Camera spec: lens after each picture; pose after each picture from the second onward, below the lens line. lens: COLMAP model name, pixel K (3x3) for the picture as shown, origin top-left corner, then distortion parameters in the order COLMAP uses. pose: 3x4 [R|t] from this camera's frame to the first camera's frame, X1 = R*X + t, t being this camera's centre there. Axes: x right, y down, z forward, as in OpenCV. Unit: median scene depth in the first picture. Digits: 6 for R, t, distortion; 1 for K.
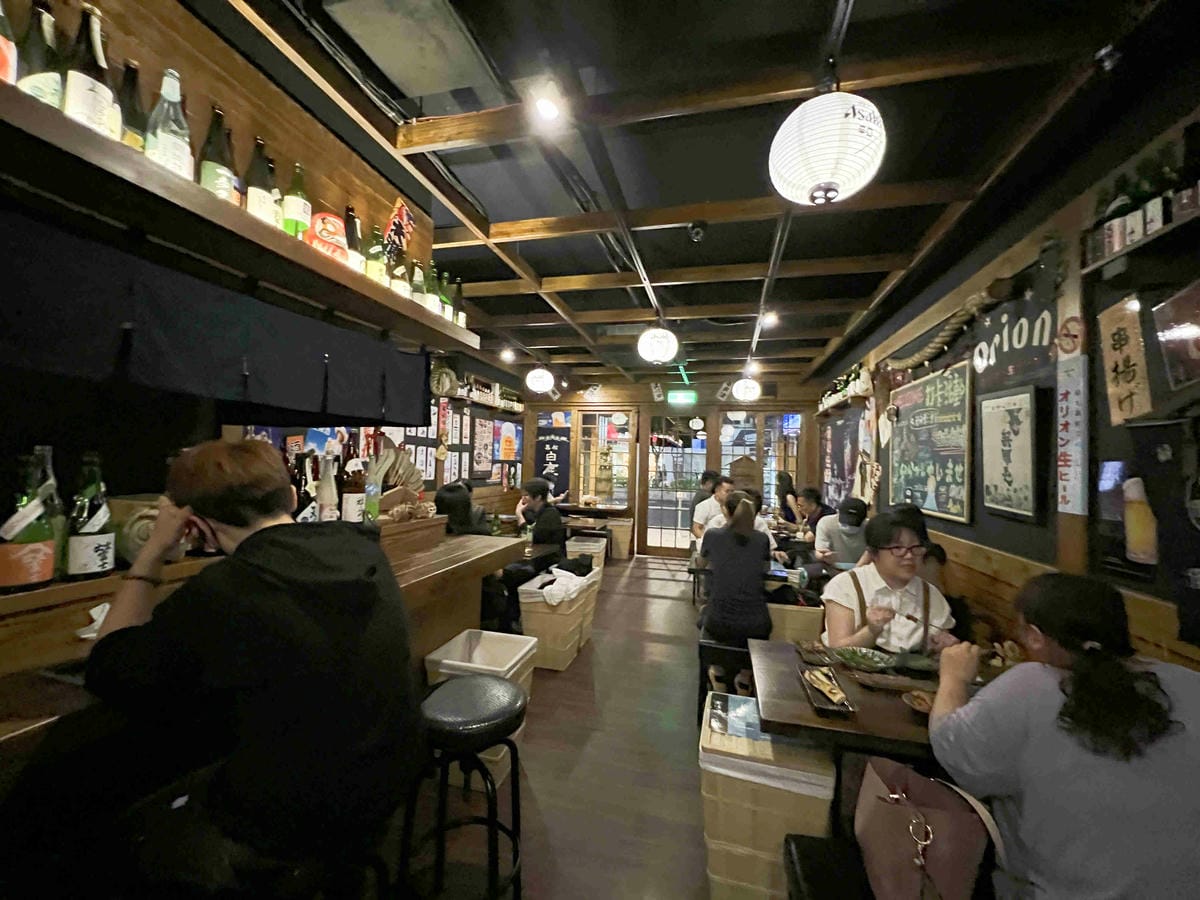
lens RADIAL K [[480.2, 0, 600.0], [0, 480.2, 450.0], [0, 0, 1]] dist [-0.004075, 0.000403]
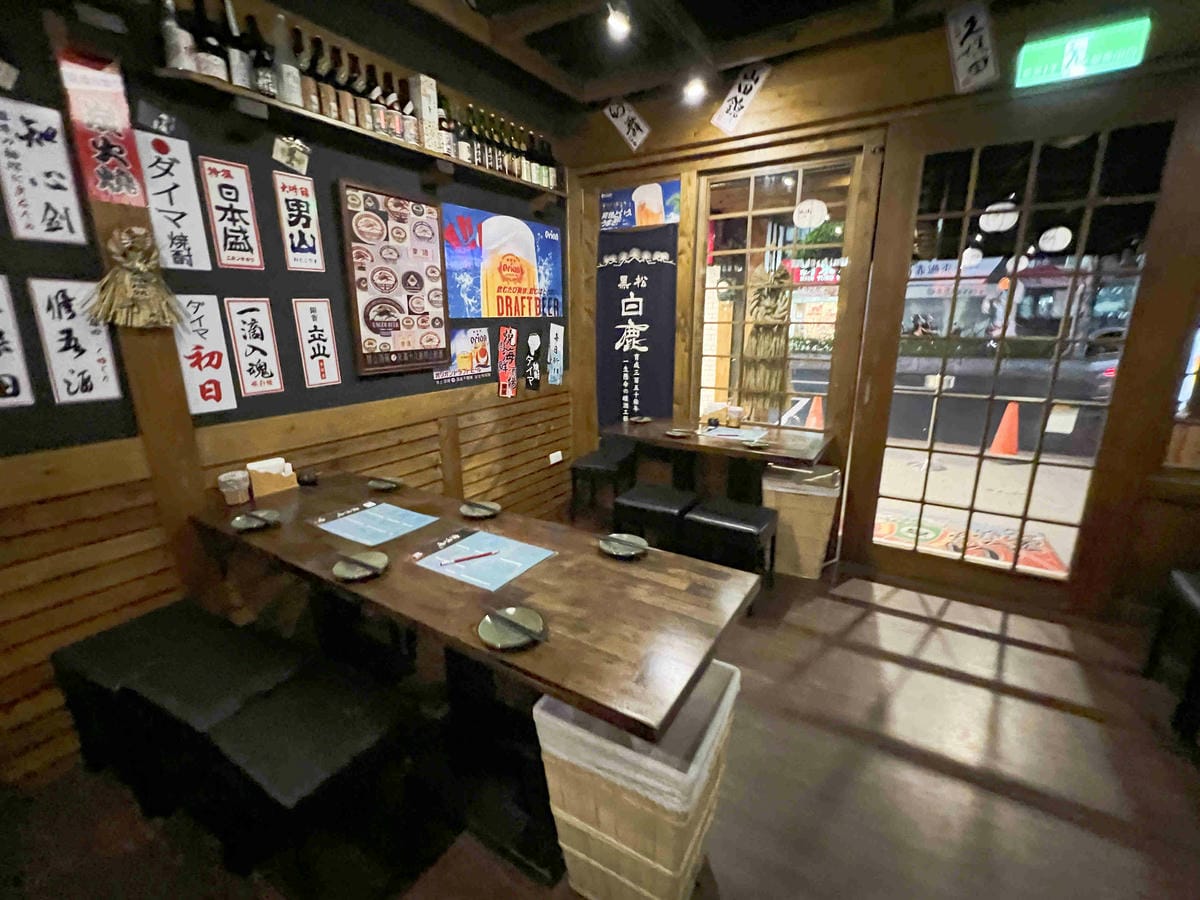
lens RADIAL K [[522.5, 0, 600.0], [0, 522.5, 450.0], [0, 0, 1]] dist [-0.001171, -0.000121]
pose [[0.950302, 0.045825, -0.307940, 0.016602], [0.038601, 0.964133, 0.262597, 0.015673], [0.308928, -0.261433, 0.914448, 0.588858]]
